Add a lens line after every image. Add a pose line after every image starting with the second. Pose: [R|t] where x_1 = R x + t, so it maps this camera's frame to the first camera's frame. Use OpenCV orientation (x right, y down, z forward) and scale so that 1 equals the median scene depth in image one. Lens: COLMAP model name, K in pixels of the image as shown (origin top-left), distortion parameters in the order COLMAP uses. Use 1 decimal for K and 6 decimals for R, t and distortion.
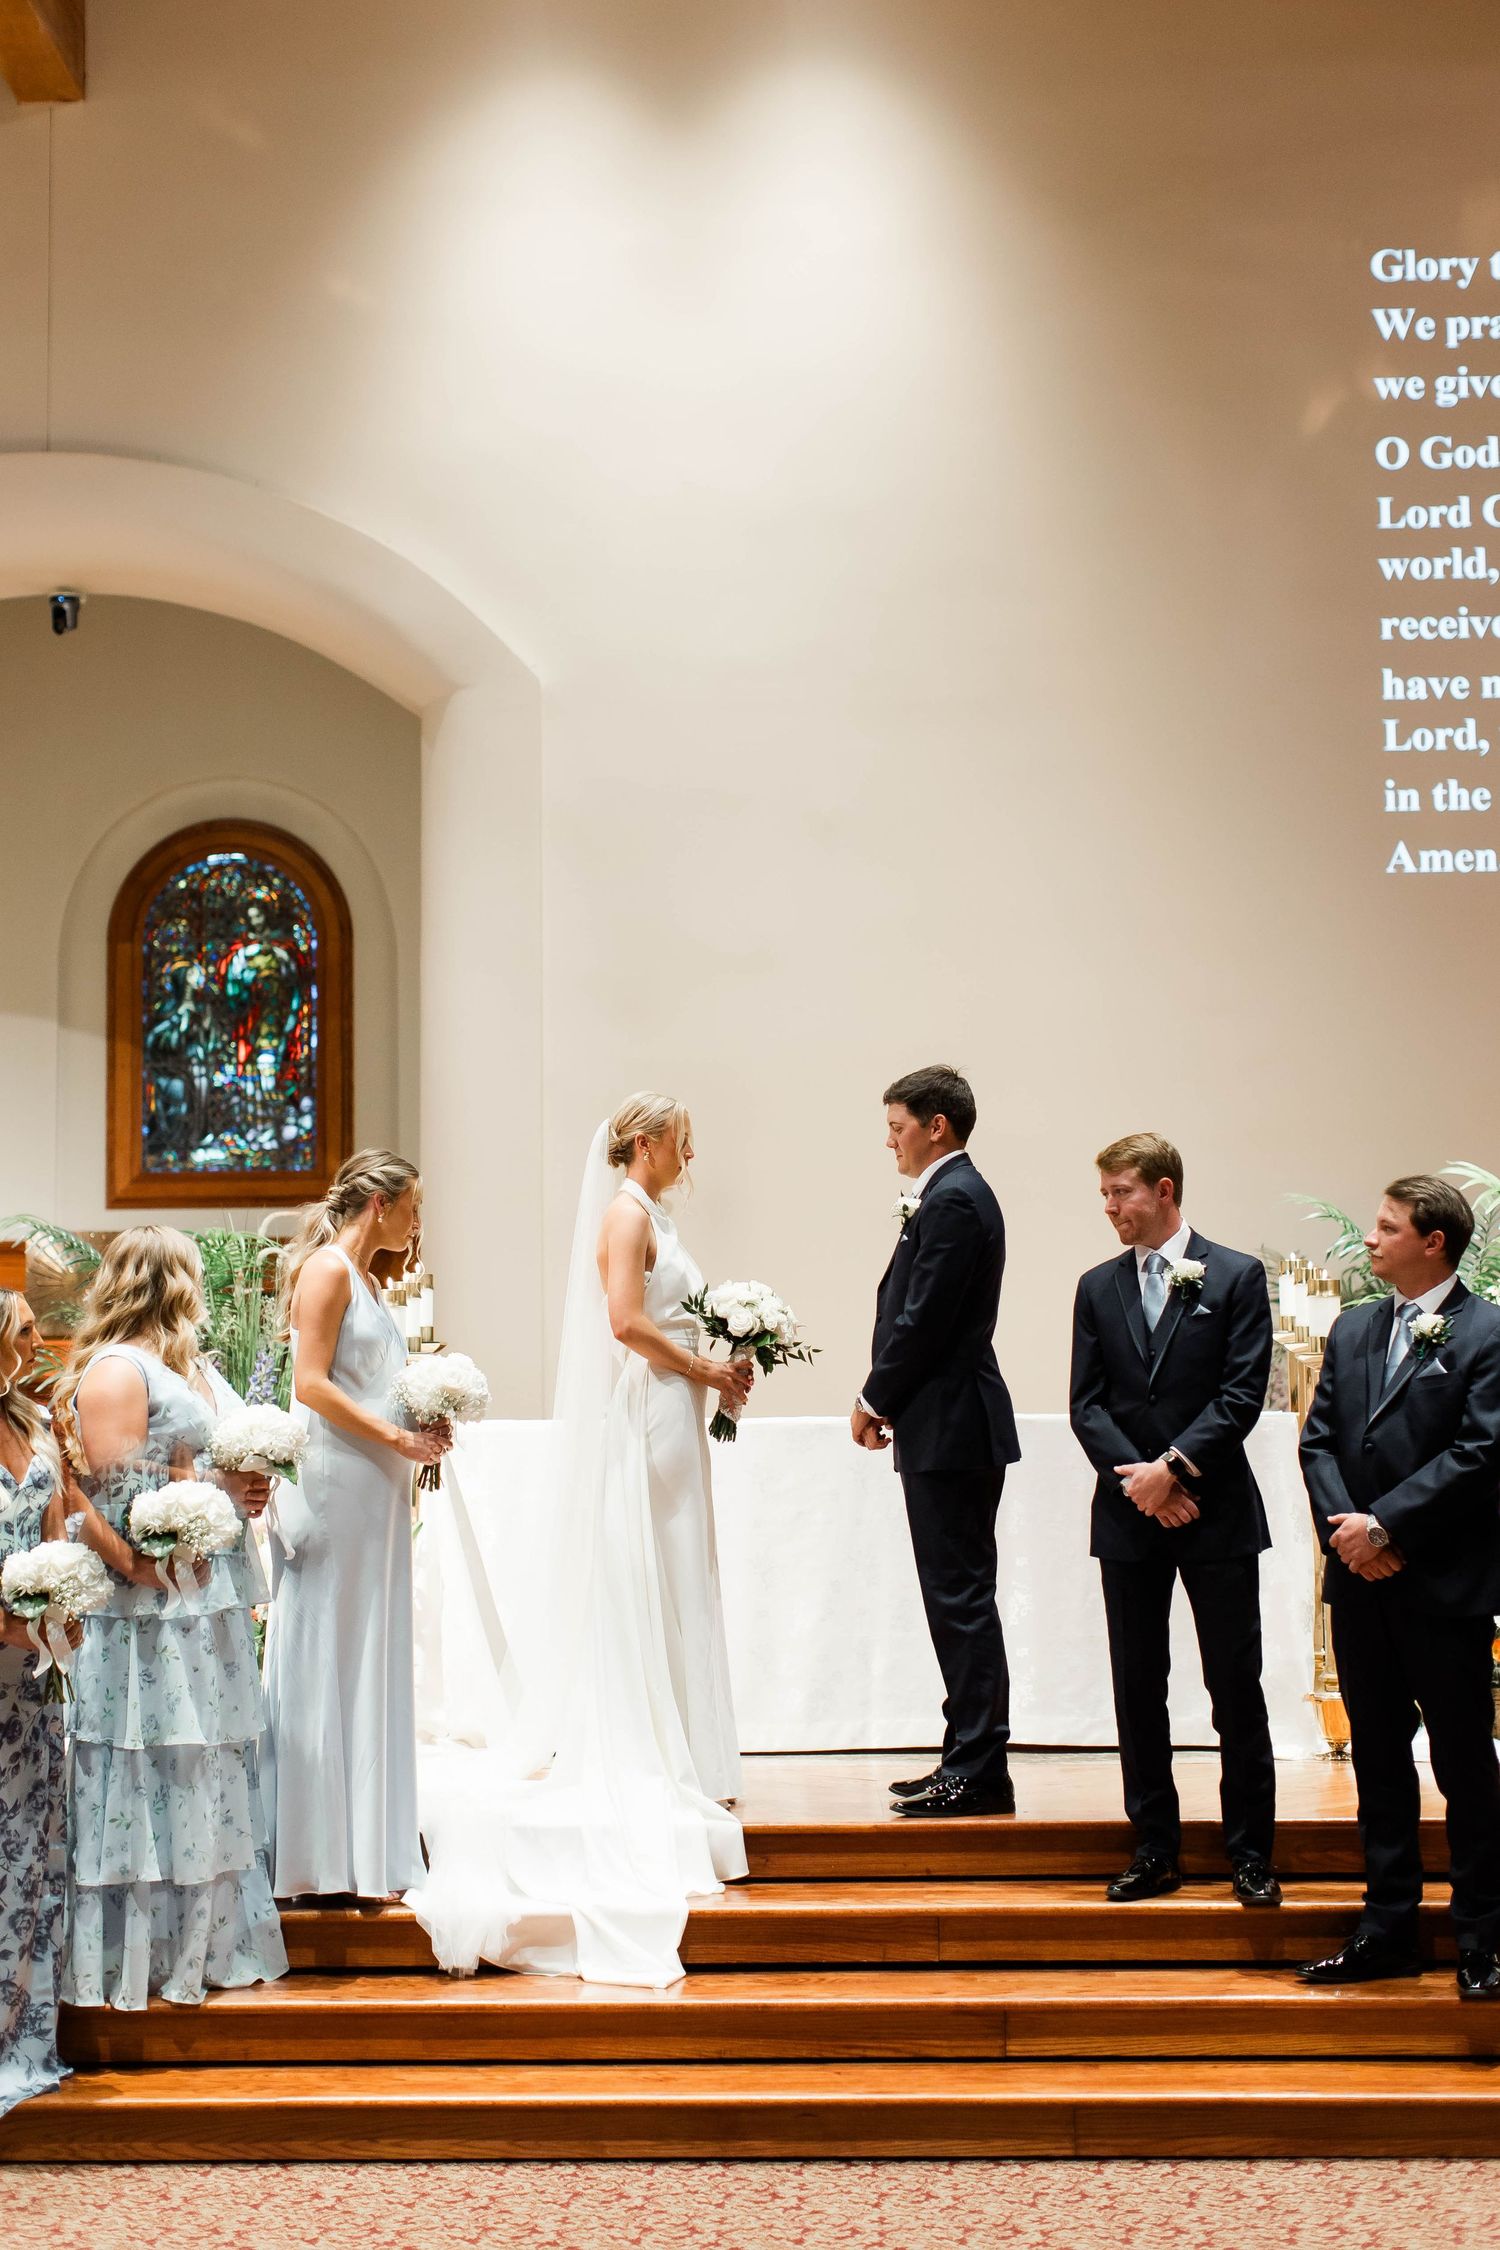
lens RADIAL K [[3257.5, 0, 693.3], [0, 3257.5, 1128.8], [0, 0, 1]] dist [0.018309, 0.001599]
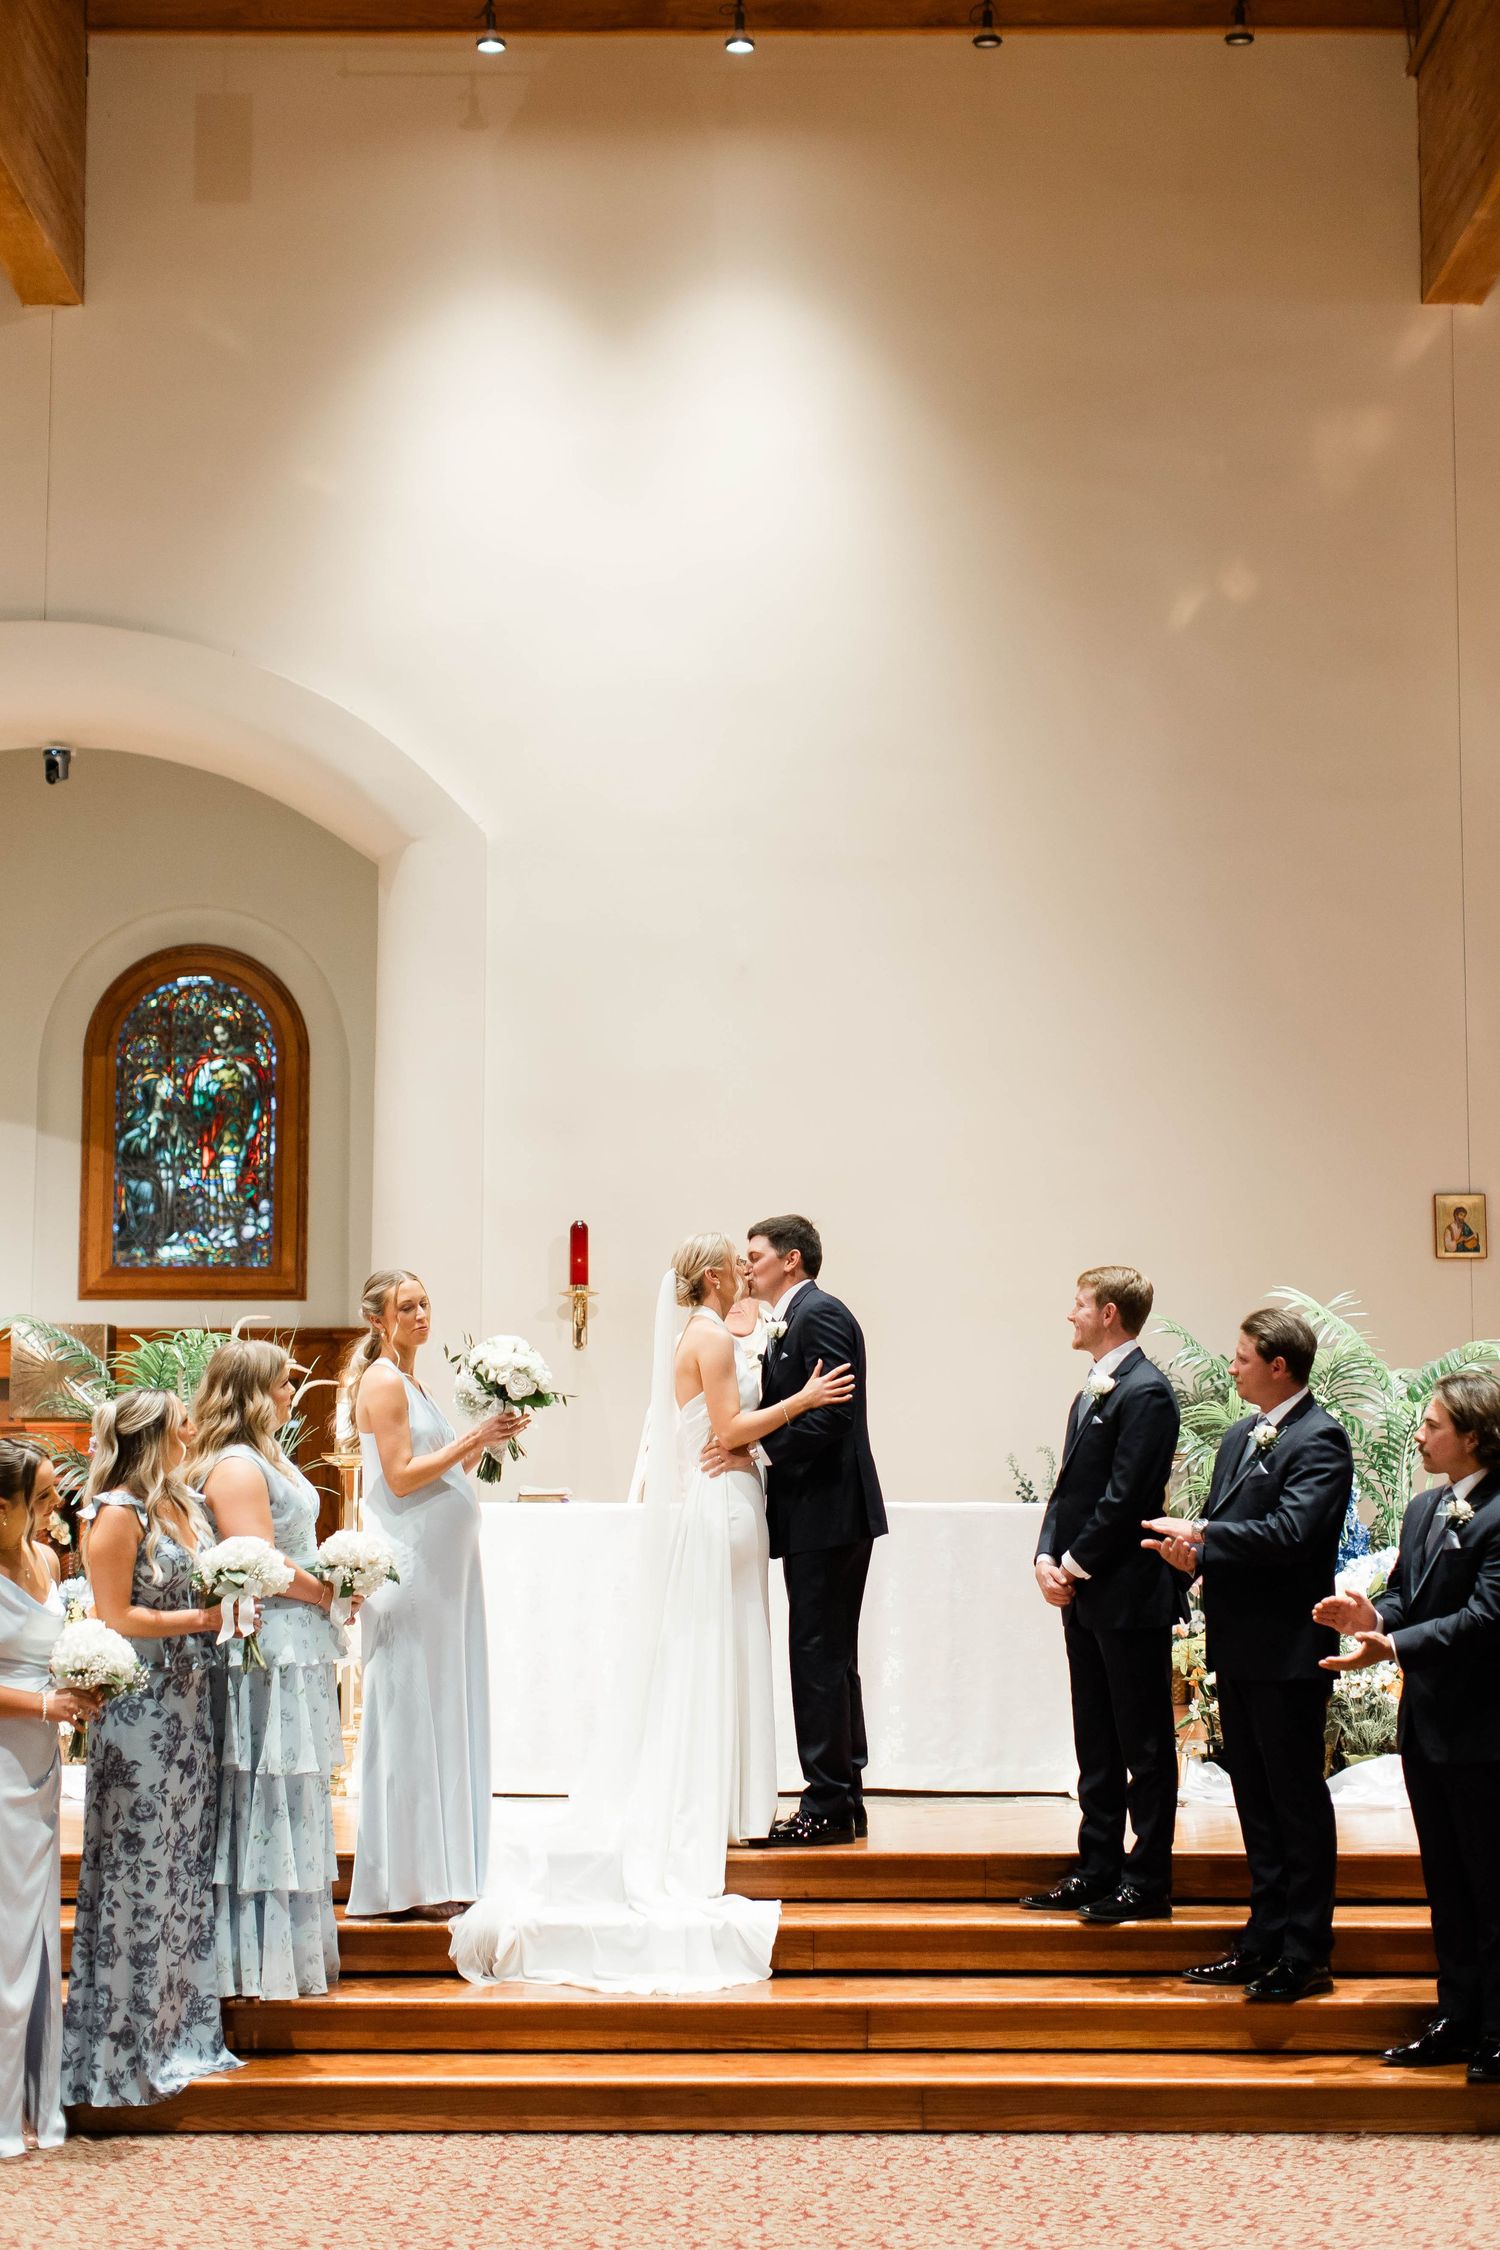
lens RADIAL K [[3293.1, 0, 743.9], [0, 3293.1, 1164.8], [0, 0, 1]] dist [0.012384, 0.019270]
pose [[0.999188, 0.015575, 0.037157, 0.000797], [-0.015274, 0.999848, -0.008389, -0.016414], [-0.037282, 0.007814, 0.999274, -0.123833]]
